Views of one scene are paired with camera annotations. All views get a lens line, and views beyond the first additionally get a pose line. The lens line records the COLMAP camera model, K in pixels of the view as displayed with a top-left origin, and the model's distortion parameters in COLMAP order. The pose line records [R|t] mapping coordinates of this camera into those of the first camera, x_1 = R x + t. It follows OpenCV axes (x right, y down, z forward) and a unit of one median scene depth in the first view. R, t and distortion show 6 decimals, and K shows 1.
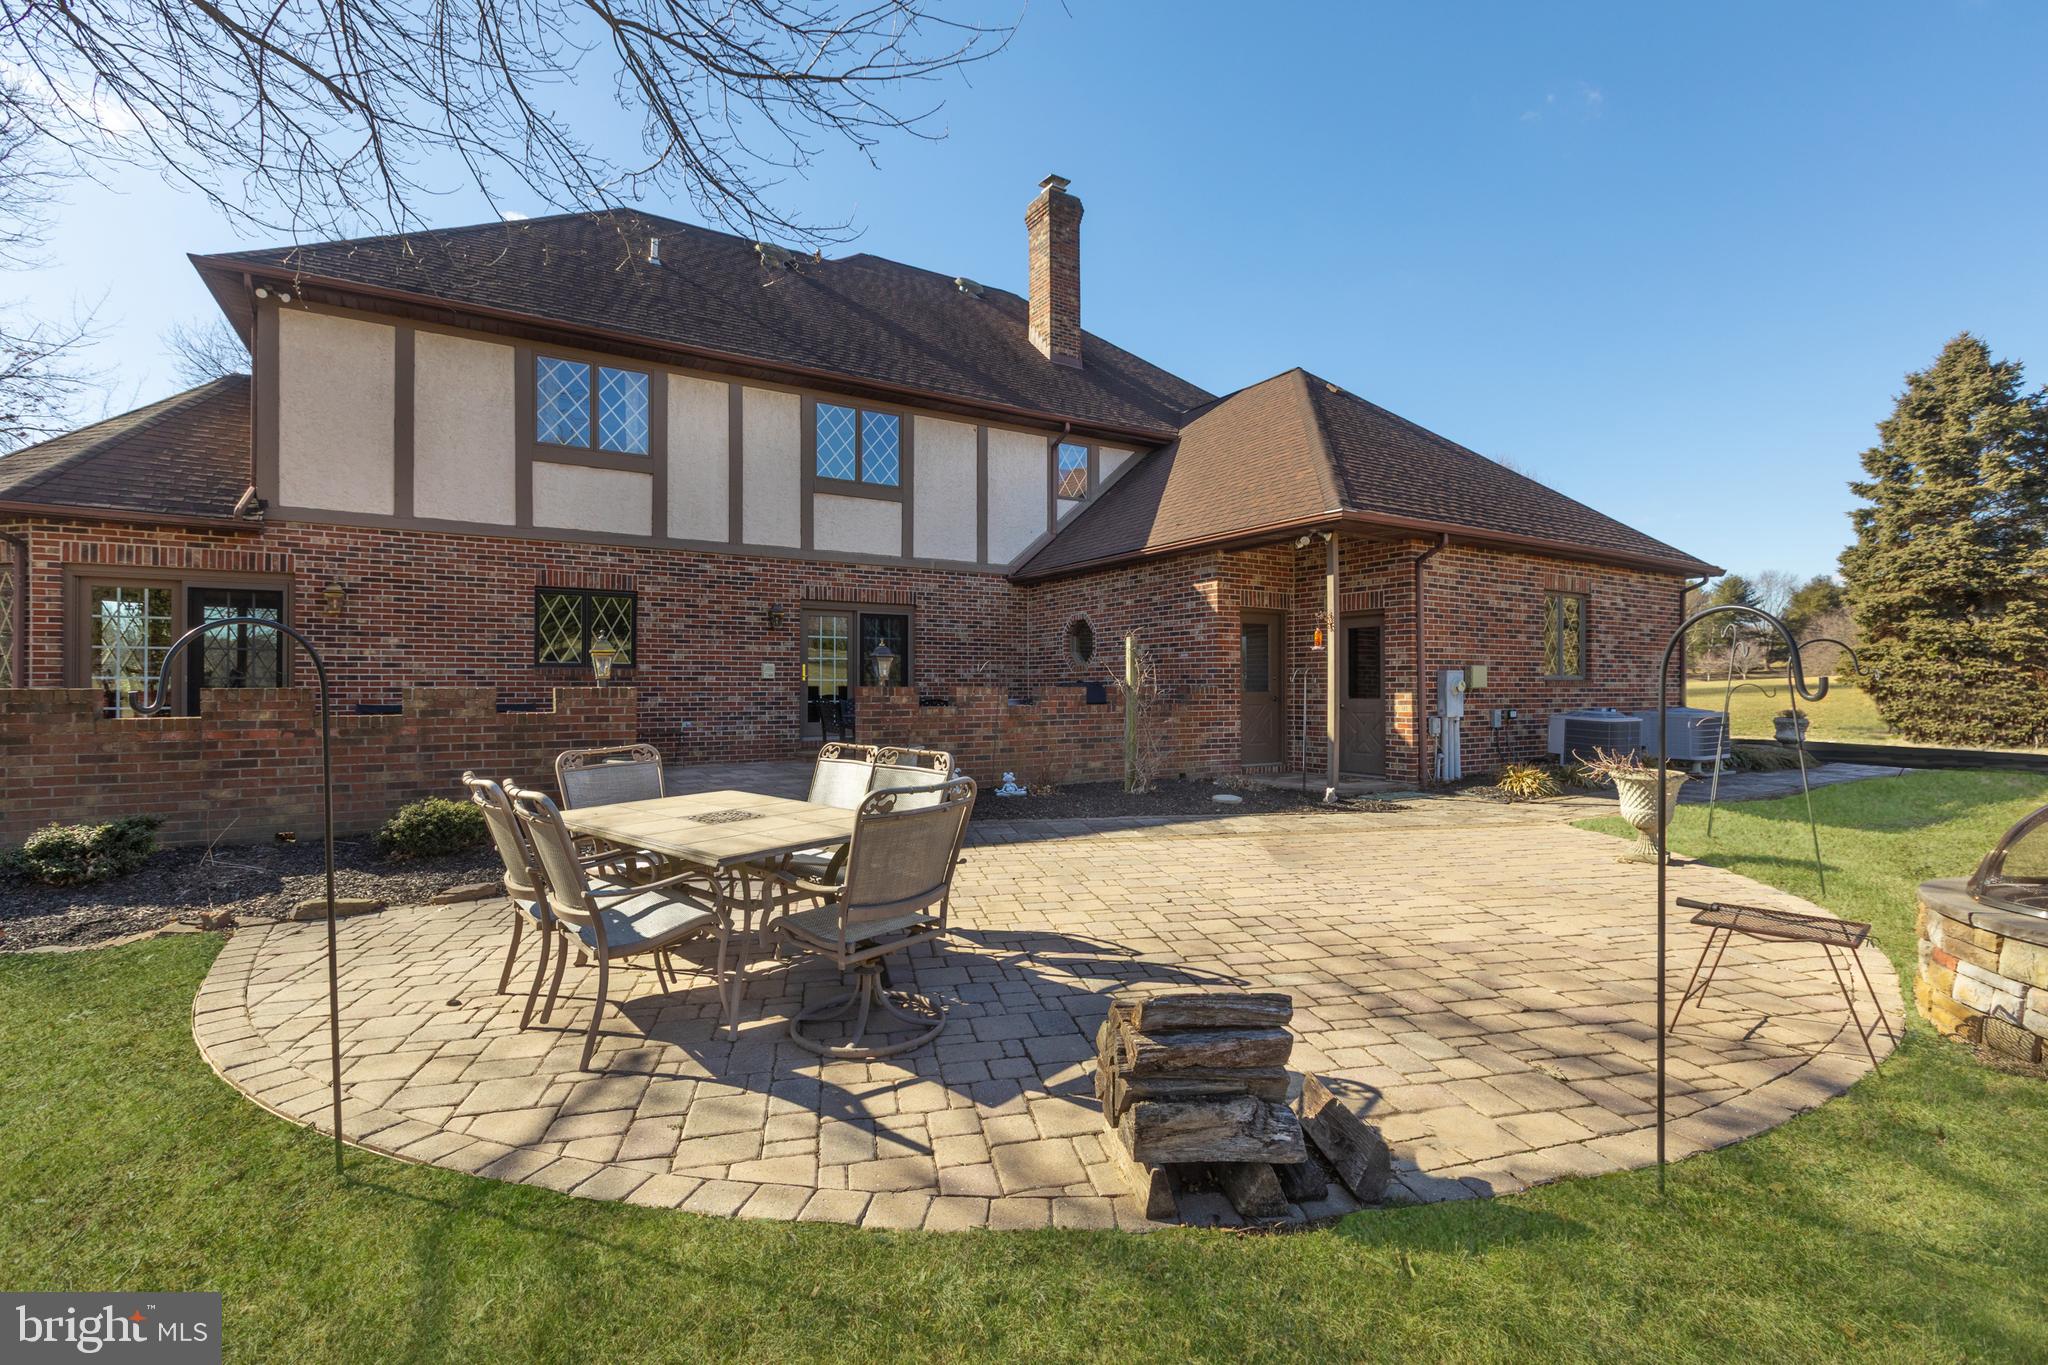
lens RADIAL K [[929.5, 0, 1036.8], [0, 929.5, 687.8], [0, 0, 1]] dist [0.002779, -0.000548]
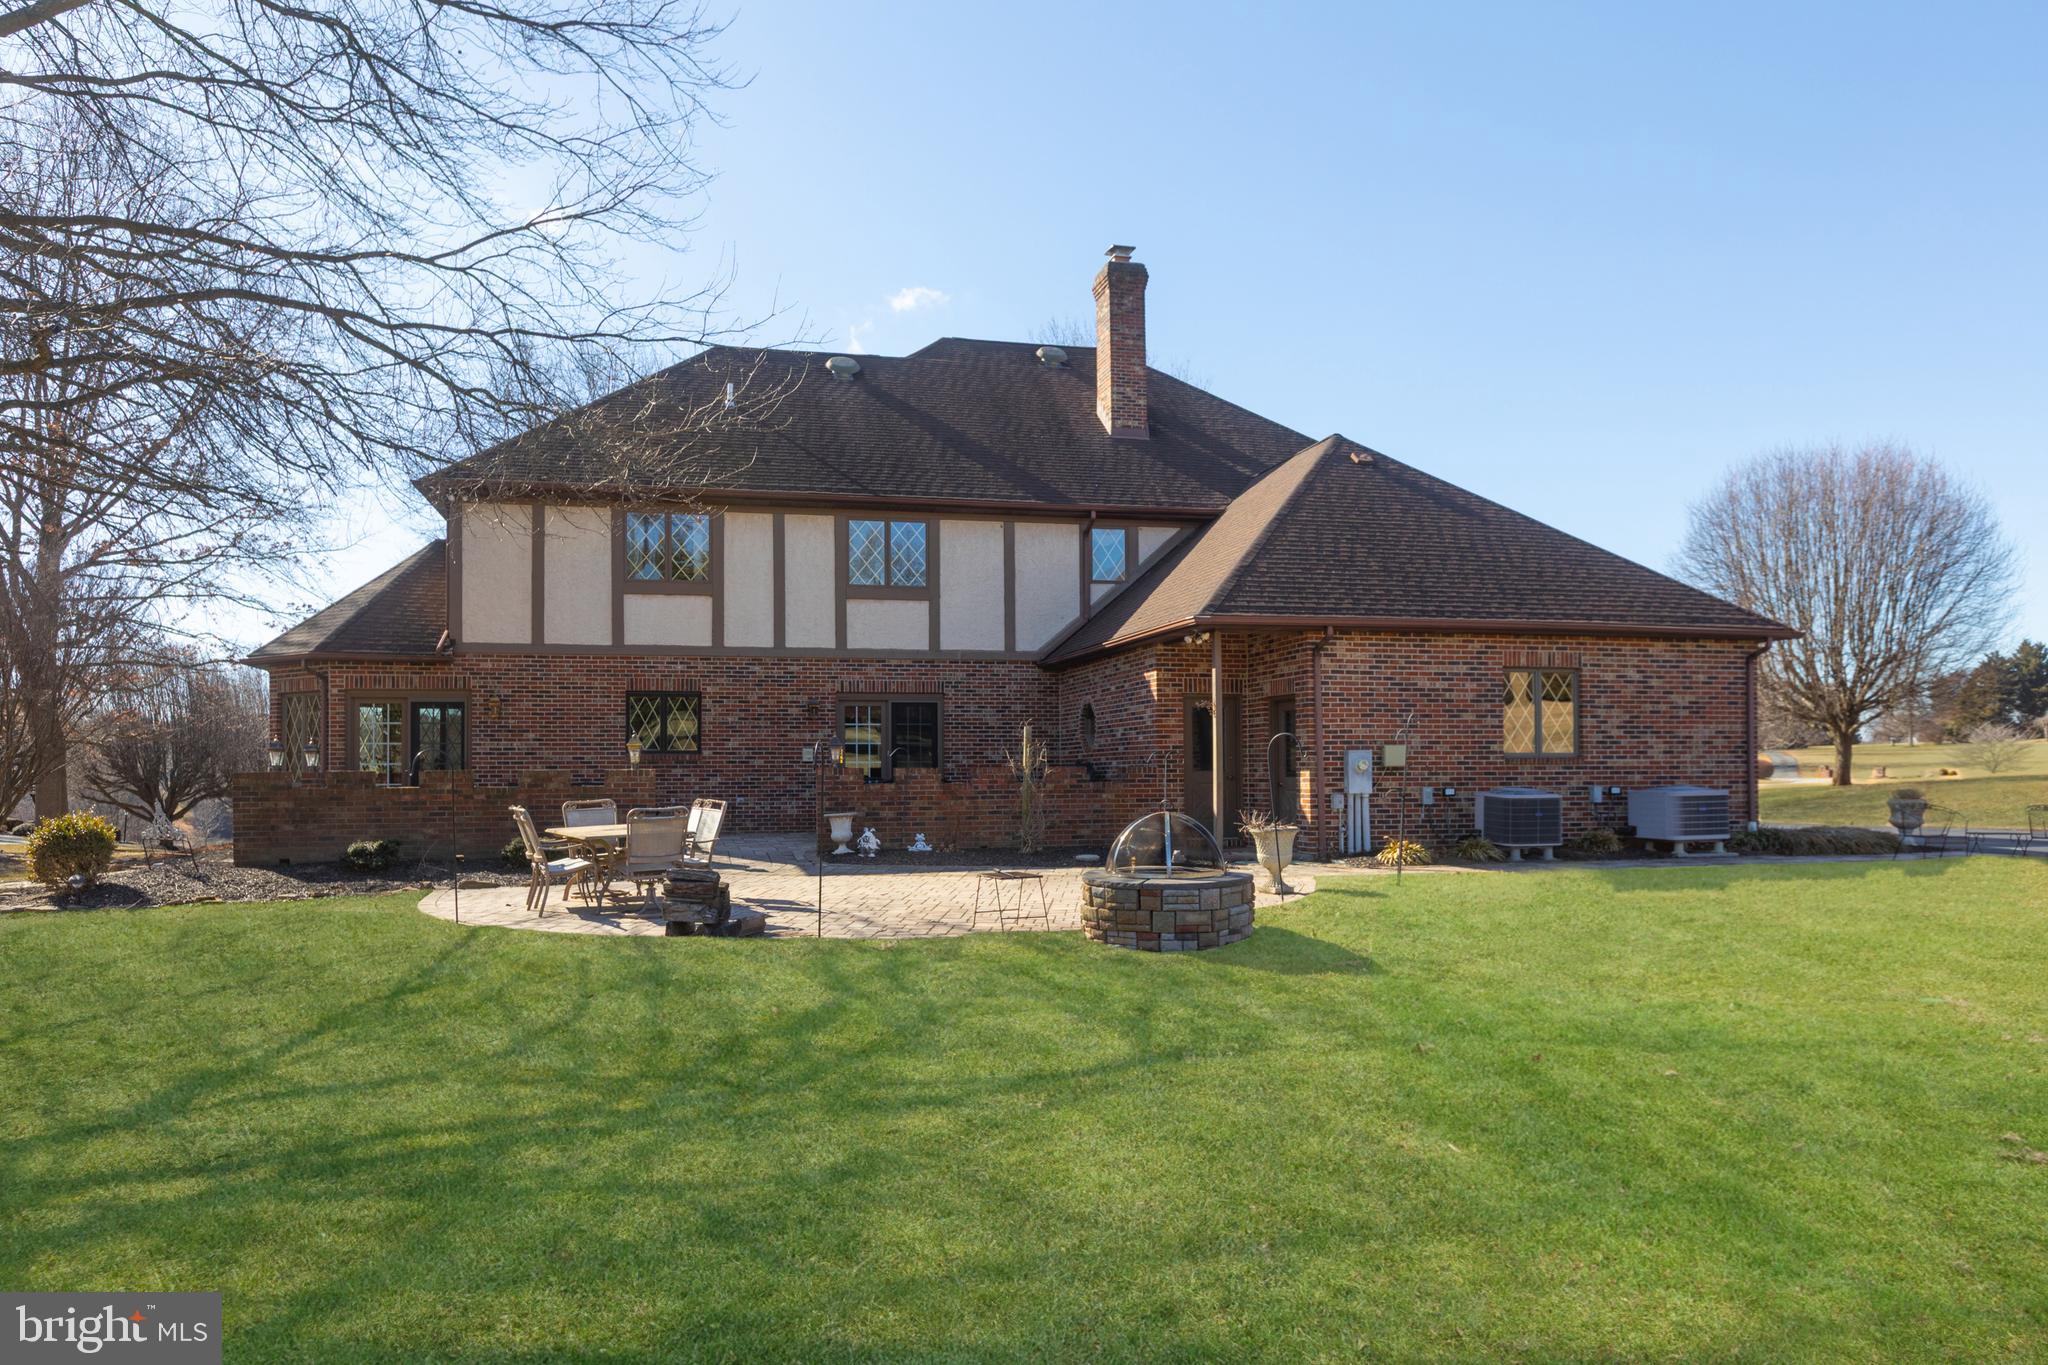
lens RADIAL K [[1315.1, 0, 954.6], [0, 1315.1, 759.4], [0, 0, 1]] dist [-0.007167, 0.001318]
pose [[0.942567, -0.007069, -0.333942, 0.450115], [0.004282, 0.999950, -0.009081, 0.003262], [0.333990, 0.007130, 0.942550, -0.509327]]
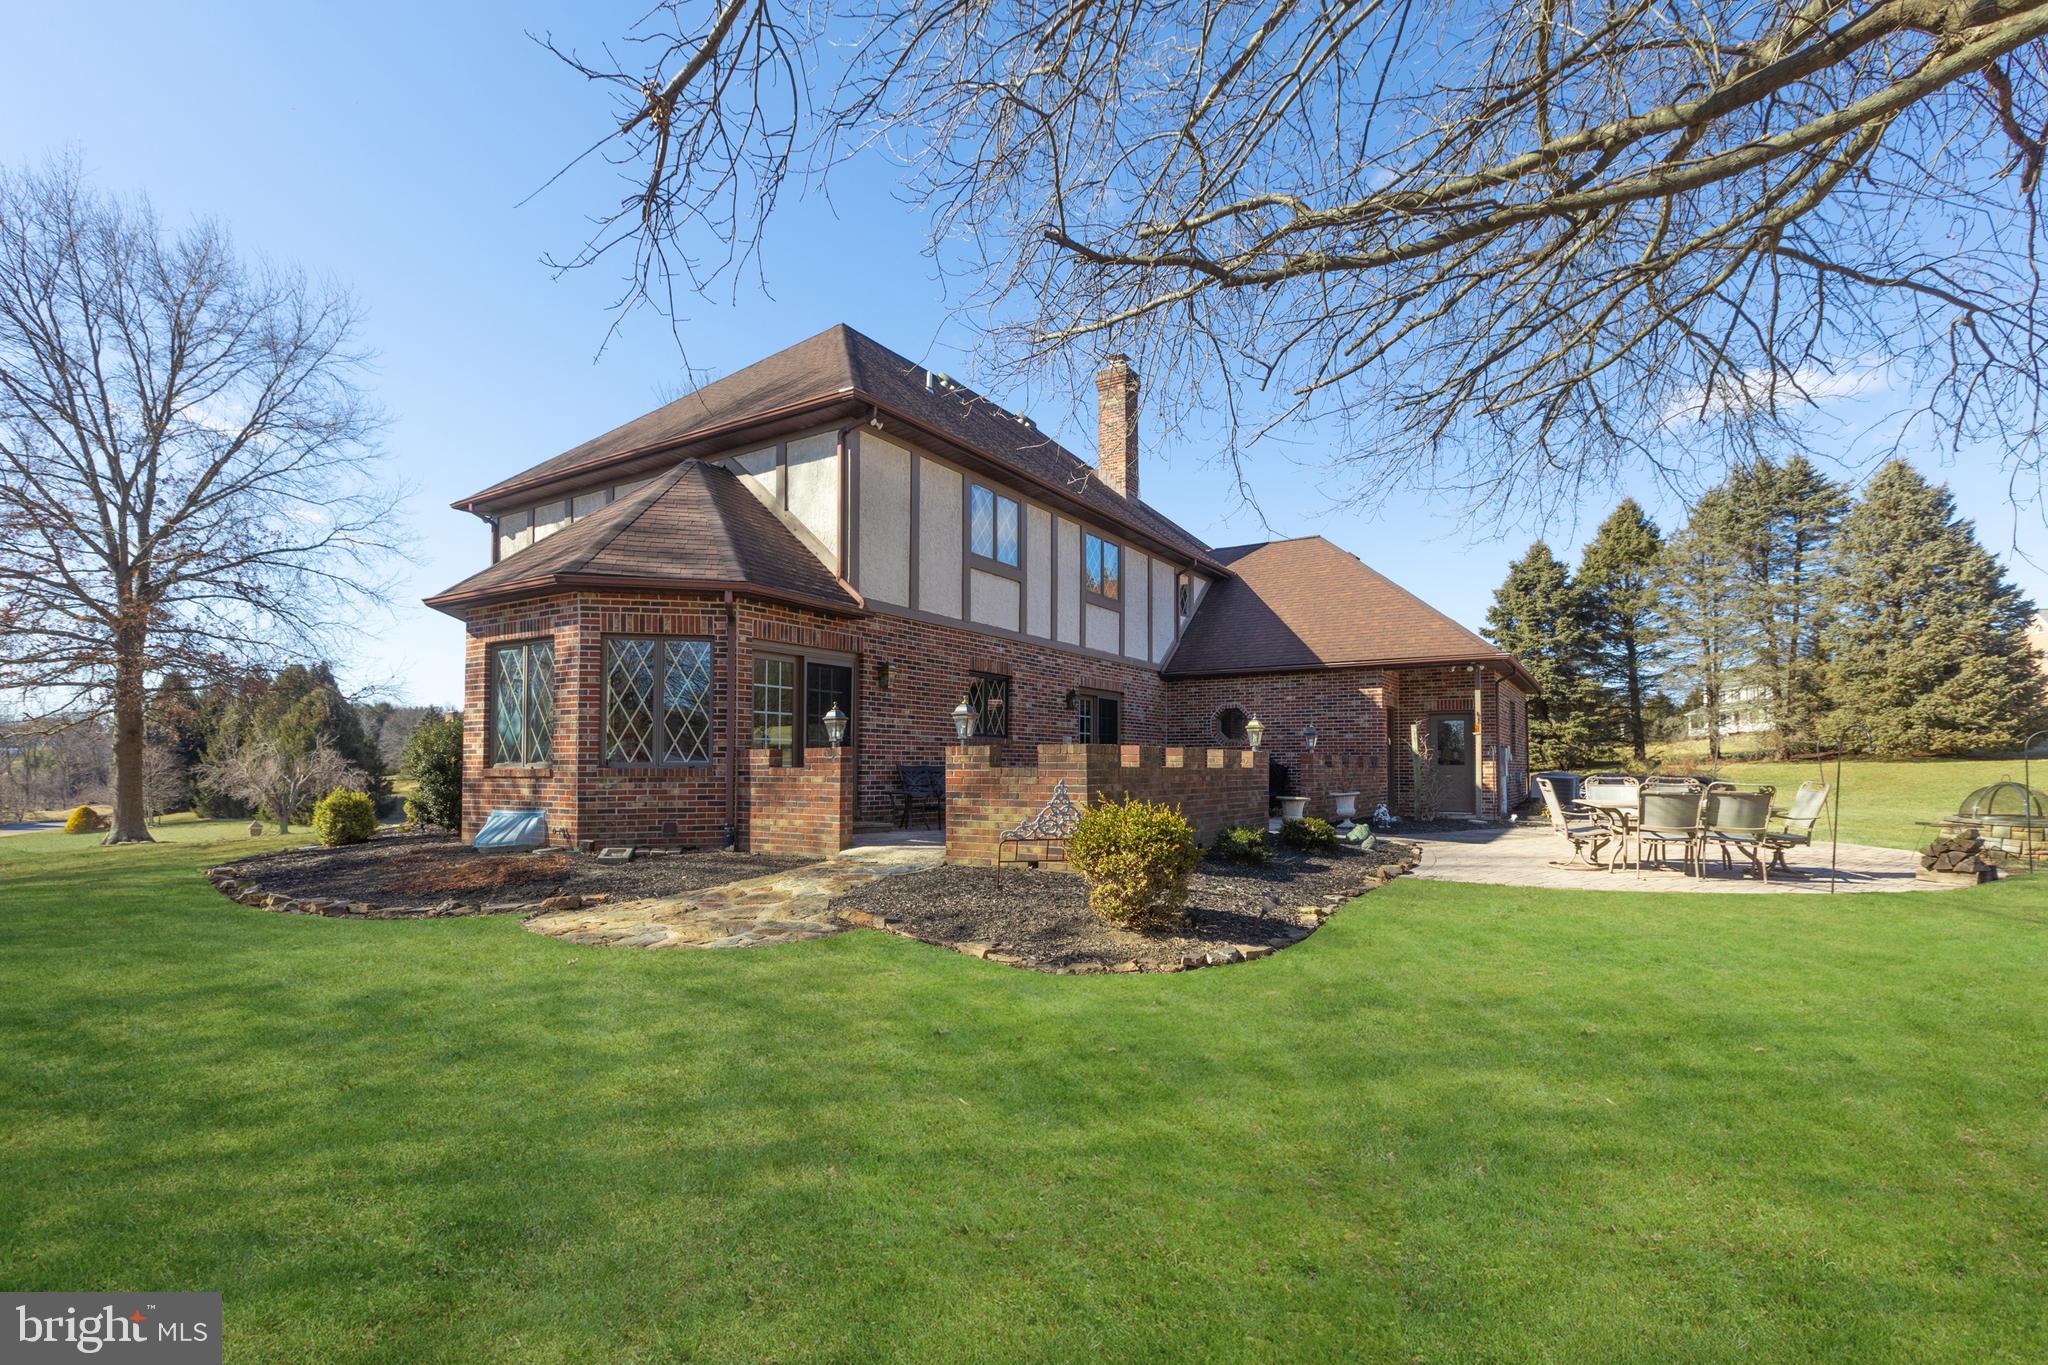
lens RADIAL K [[929.5, 0, 1040.3], [0, 929.5, 765.4], [0, 0, 1]] dist [0.002779, -0.000548]
pose [[0.905834, 0.005354, 0.423600, -0.887632], [-0.005102, 0.999985, -0.001729, 0.016879], [-0.423603, -0.000595, 0.905848, -0.138764]]
